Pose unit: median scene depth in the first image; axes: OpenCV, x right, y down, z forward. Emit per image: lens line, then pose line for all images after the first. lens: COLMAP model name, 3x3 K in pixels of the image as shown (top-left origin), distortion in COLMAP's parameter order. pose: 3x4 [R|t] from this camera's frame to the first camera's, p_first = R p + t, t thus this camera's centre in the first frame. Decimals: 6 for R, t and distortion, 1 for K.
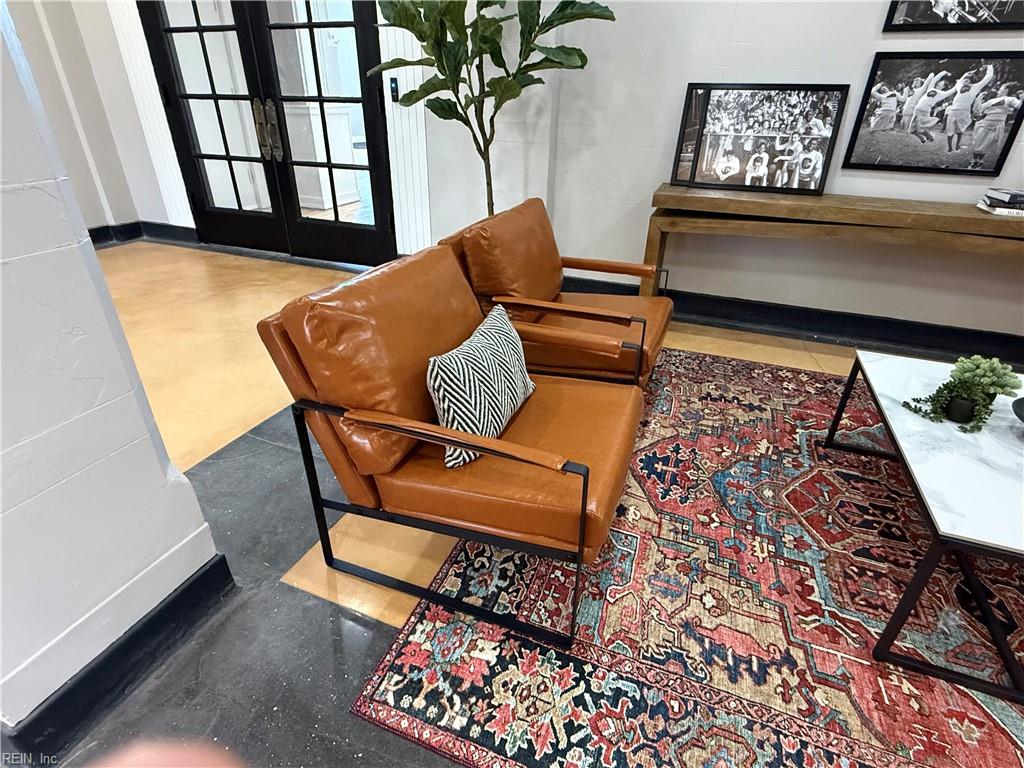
lens RADIAL K [[525.9, 0, 505.9], [0, 525.9, 386.2], [0, 0, 1]] dist [0.000518, -0.000662]
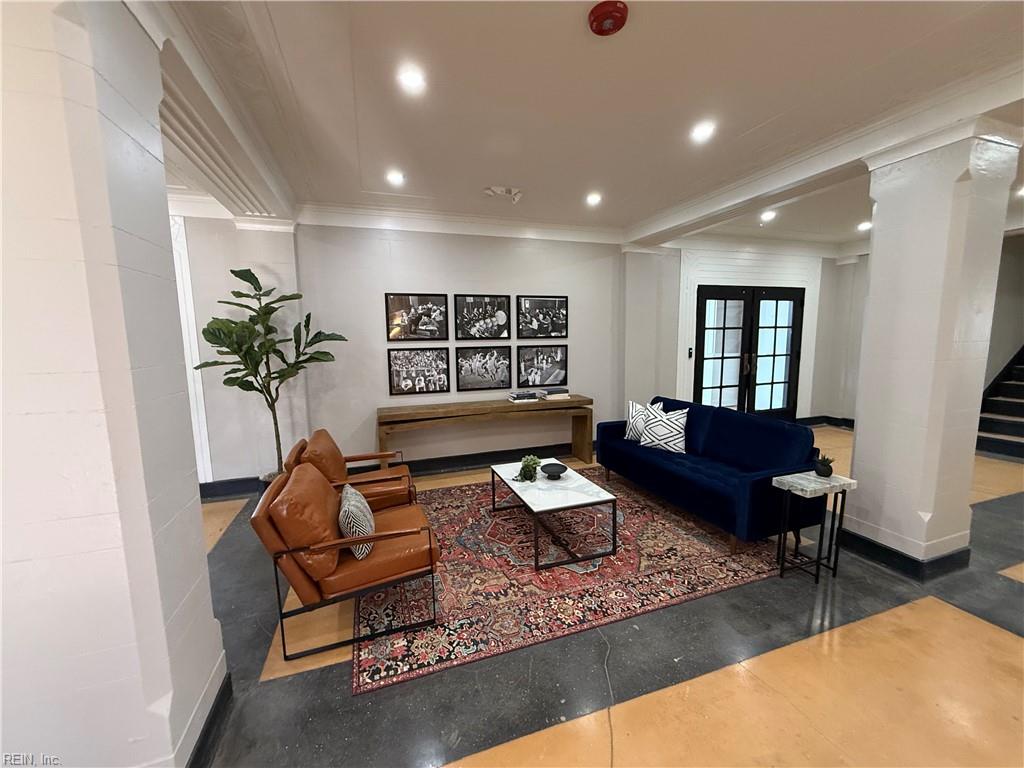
lens RADIAL K [[407.8, 0, 509.6], [0, 407.8, 385.1], [0, 0, 1]] dist [-0.000874, -0.000437]
pose [[0.756871, -0.107536, 0.644657, -0.365257], [0.337679, 0.908857, -0.244850, 0.069959], [-0.559571, 0.403007, 0.724200, -0.463584]]
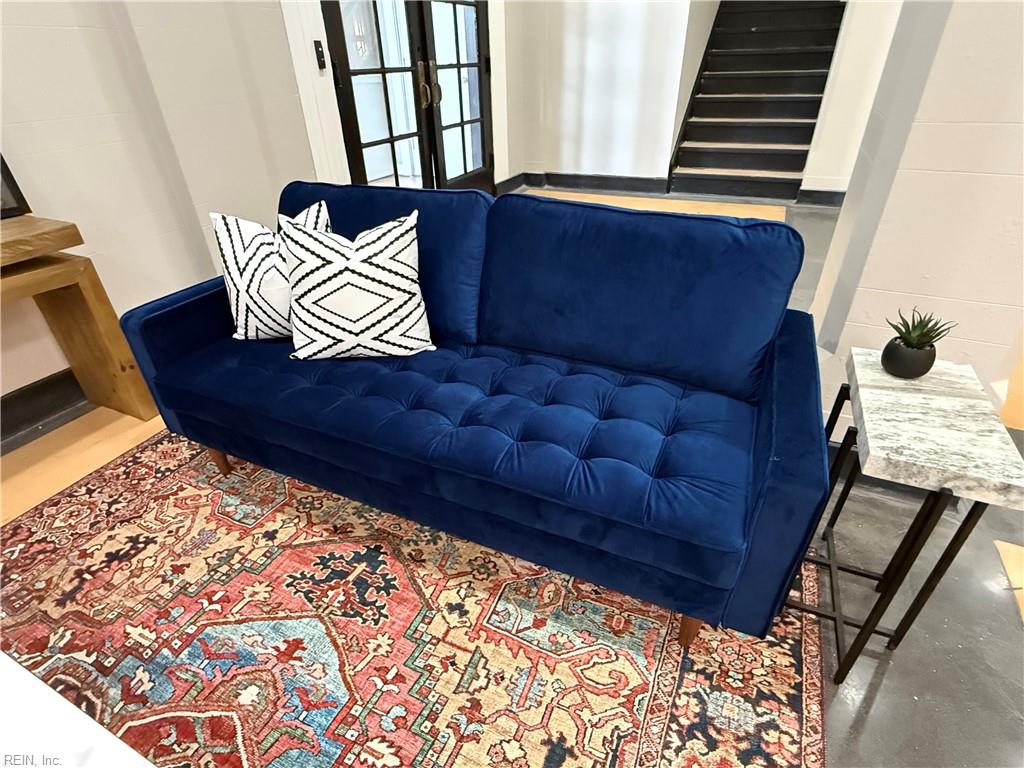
lens RADIAL K [[525.9, 0, 506.1], [0, 525.9, 386.4], [0, 0, 1]] dist [0.000518, -0.000662]
pose [[0.067099, -0.544487, 0.836081, 0.587841], [0.504351, 0.741537, 0.442441, -0.080371], [-0.860888, 0.391991, 0.324369, 0.151619]]
